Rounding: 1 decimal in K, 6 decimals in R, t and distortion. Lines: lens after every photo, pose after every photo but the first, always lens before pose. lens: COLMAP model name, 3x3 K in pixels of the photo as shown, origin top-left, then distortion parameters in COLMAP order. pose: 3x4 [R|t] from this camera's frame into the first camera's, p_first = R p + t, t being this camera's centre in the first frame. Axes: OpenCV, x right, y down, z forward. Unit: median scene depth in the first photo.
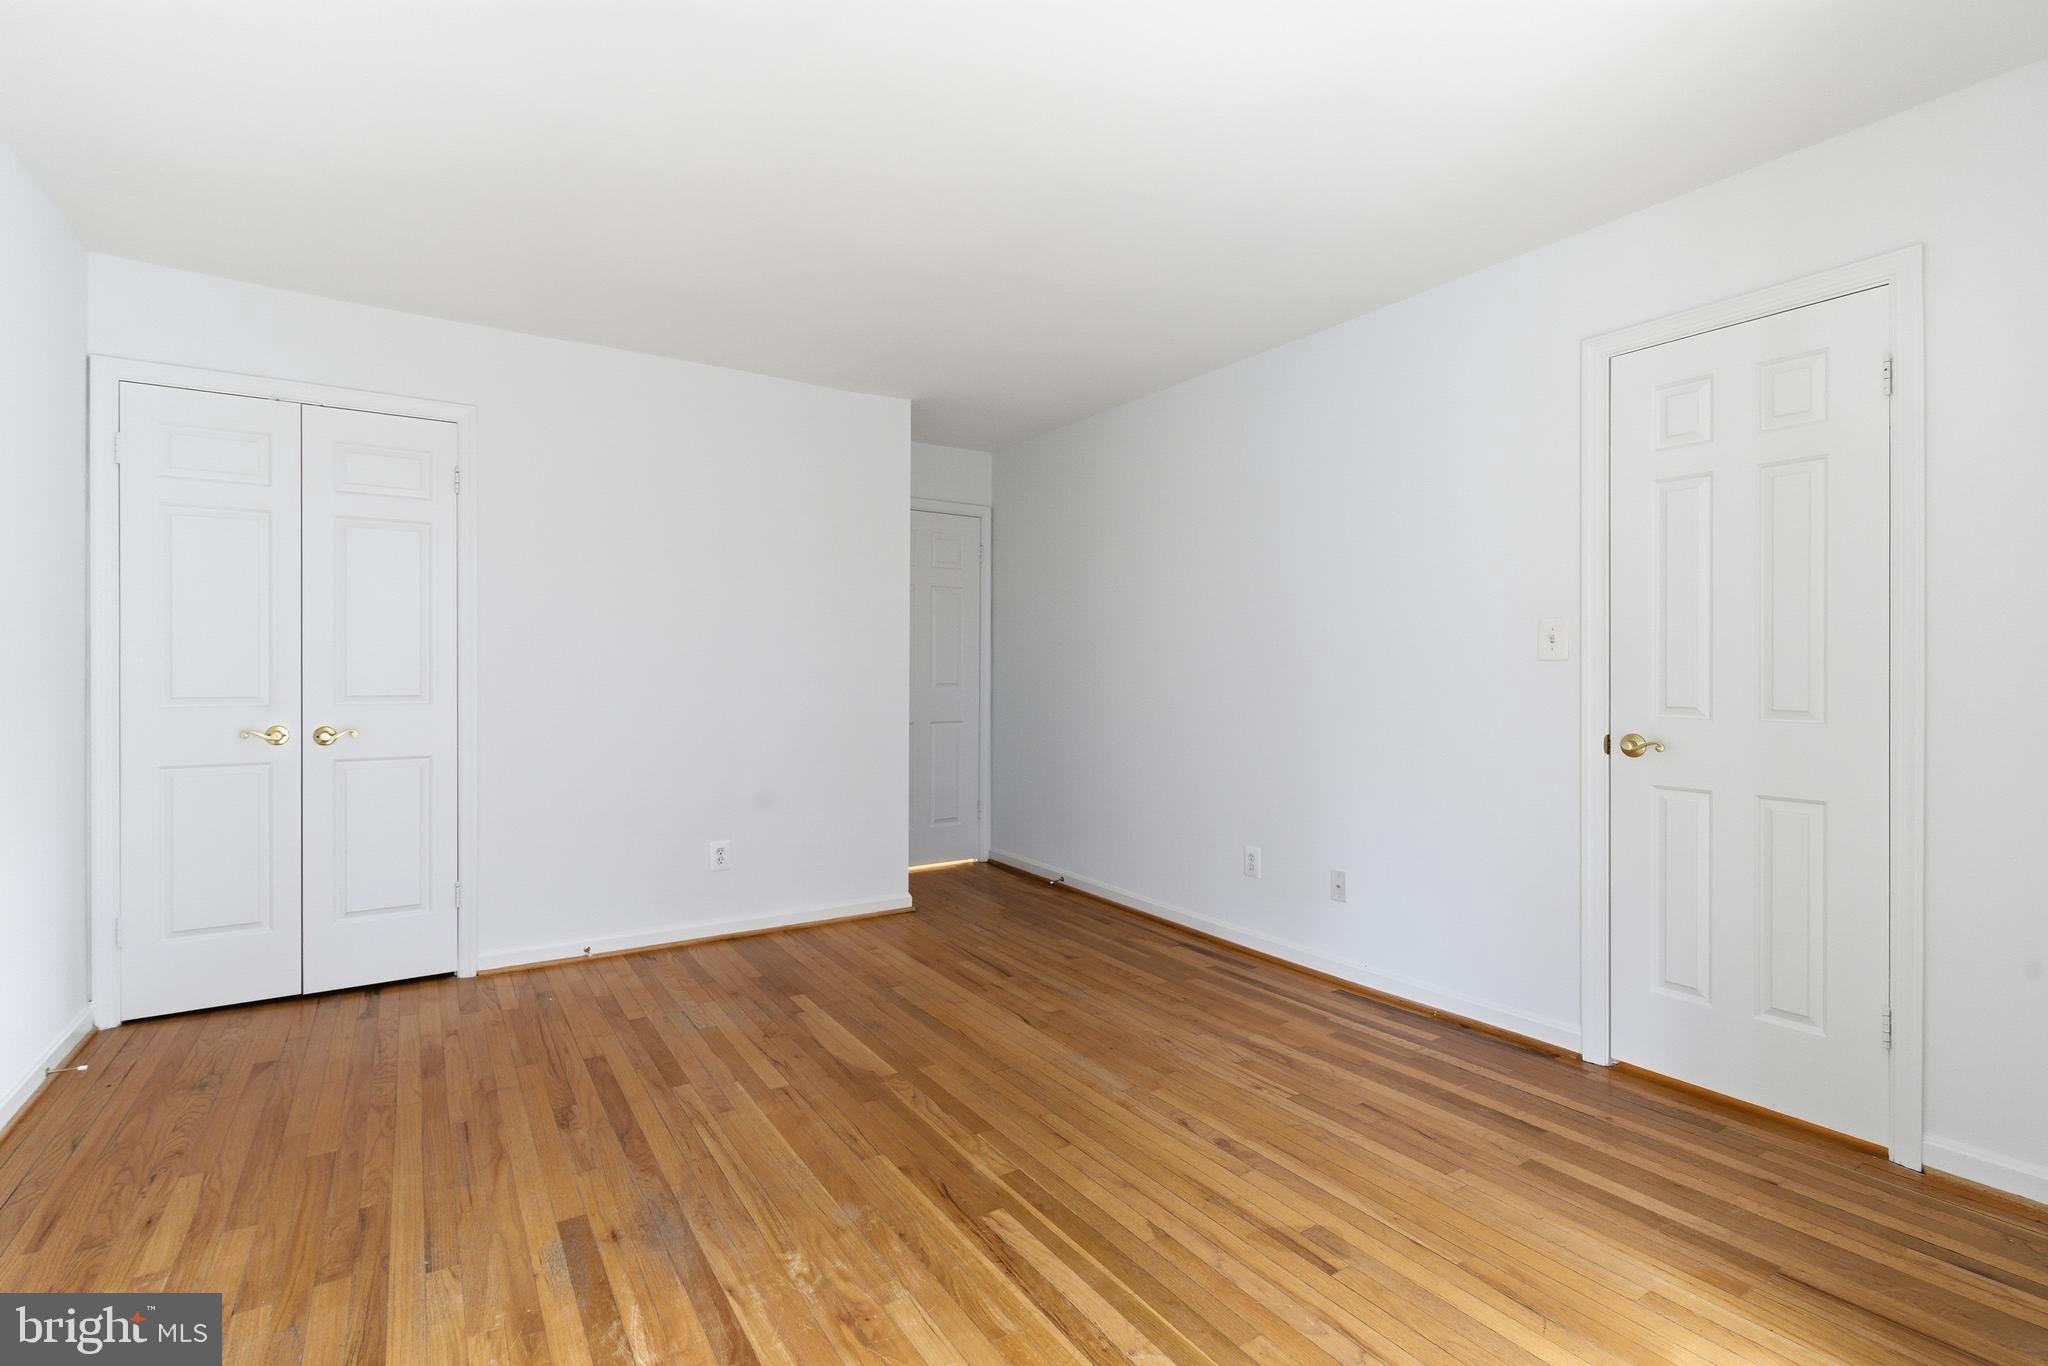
lens RADIAL K [[937.6, 0, 1016.8], [0, 937.6, 680.6], [0, 0, 1]] dist [0.002393, -0.001434]
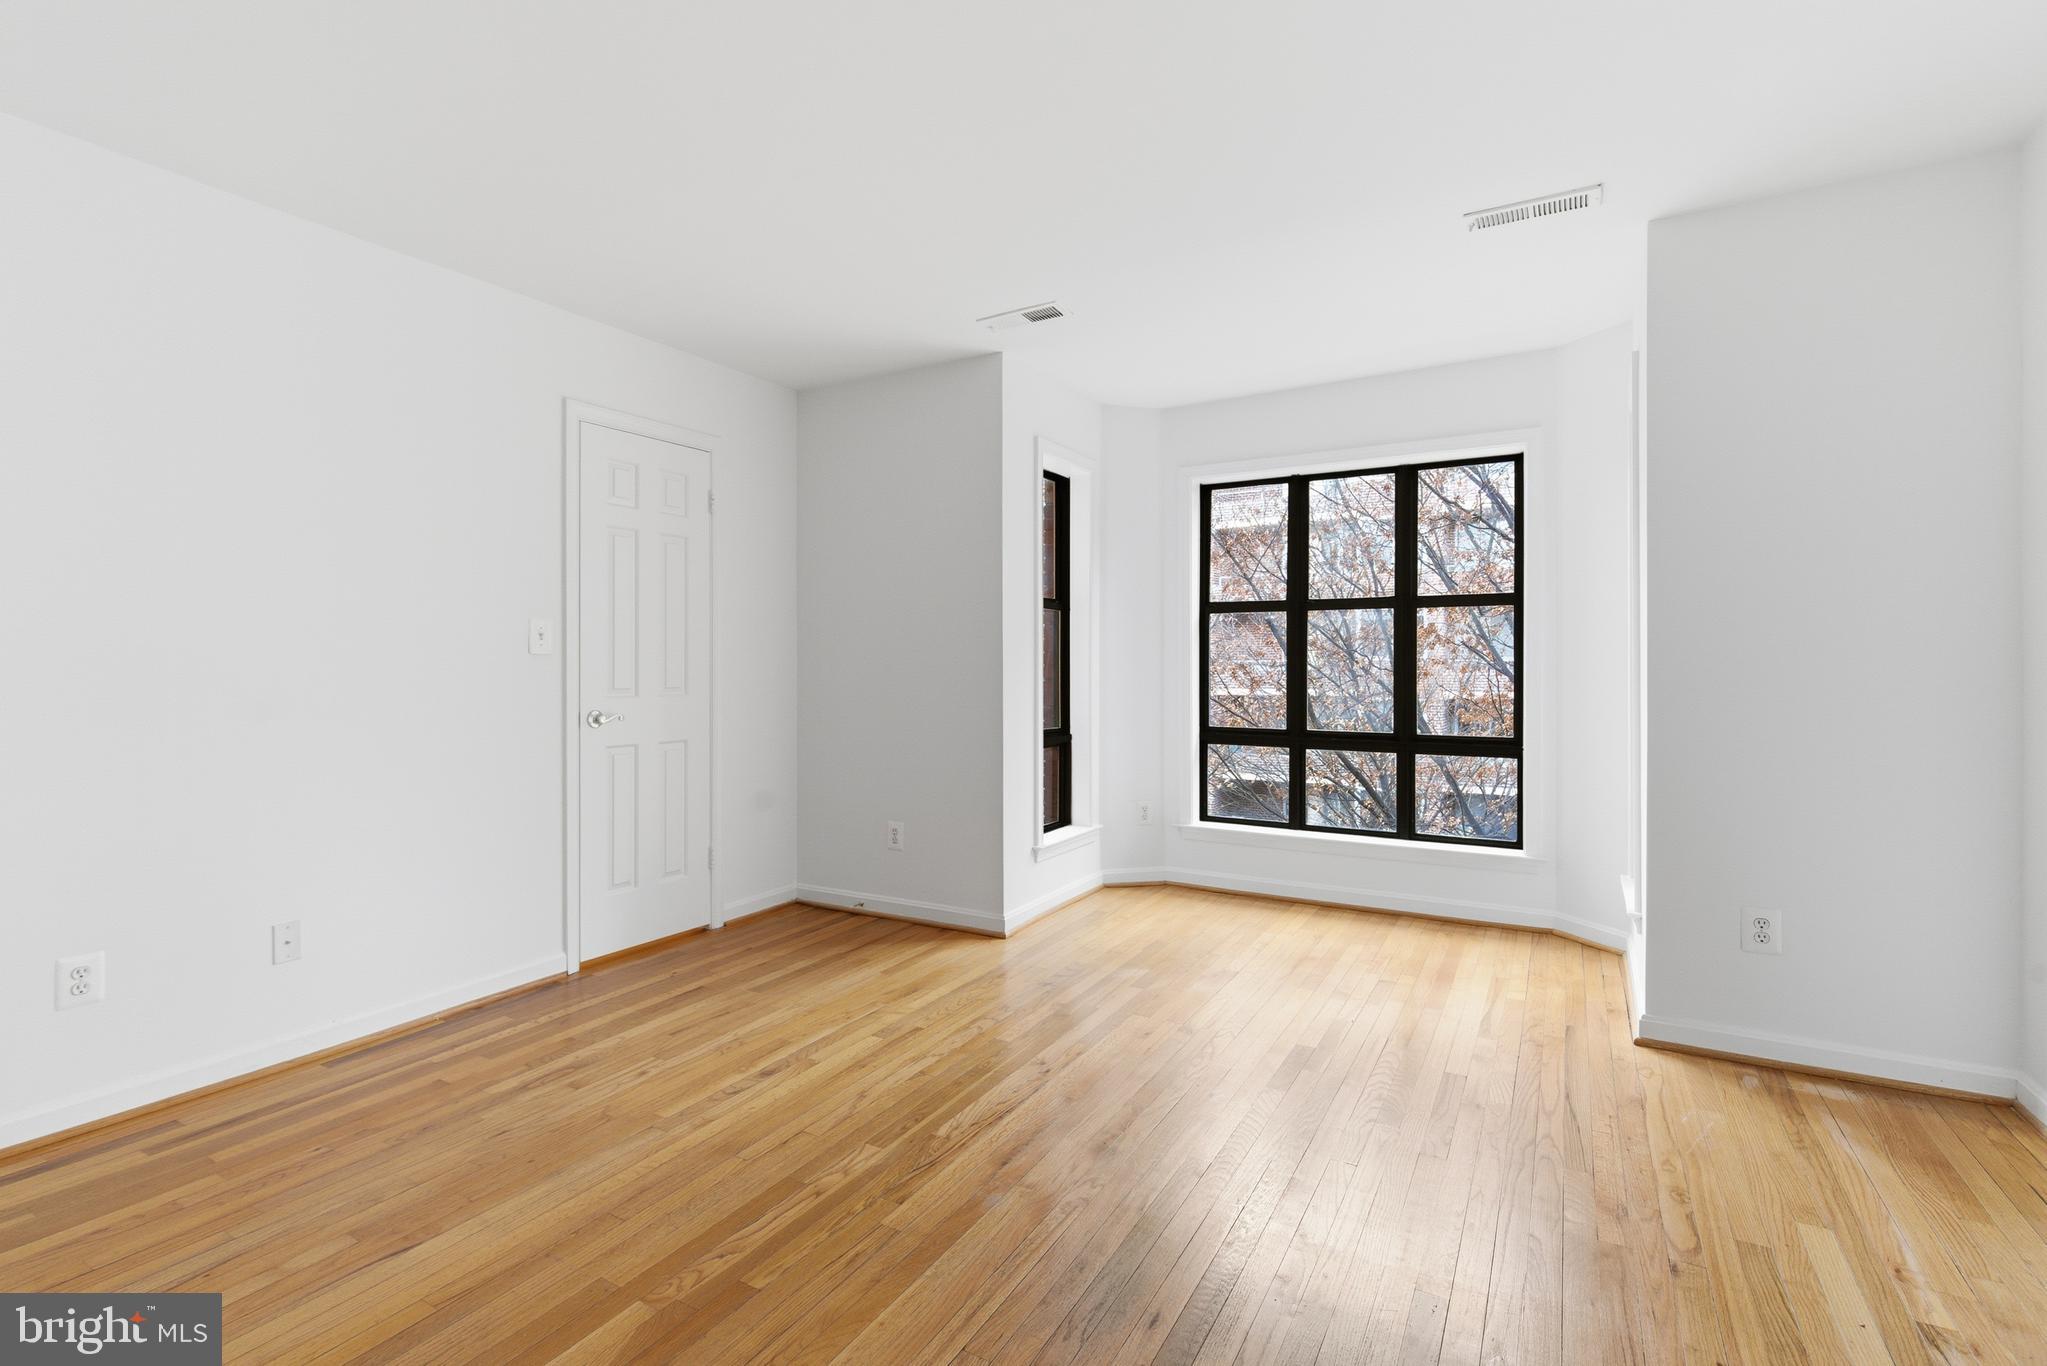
lens RADIAL K [[901.3, 0, 1028.7], [0, 901.3, 662.7], [0, 0, 1]] dist [0.000287, -0.000217]
pose [[-0.447722, 0.003421, 0.894166, -0.780882], [0.011121, 0.999937, 0.001743, -0.007460], [-0.894104, 0.010725, -0.447731, 1.028156]]
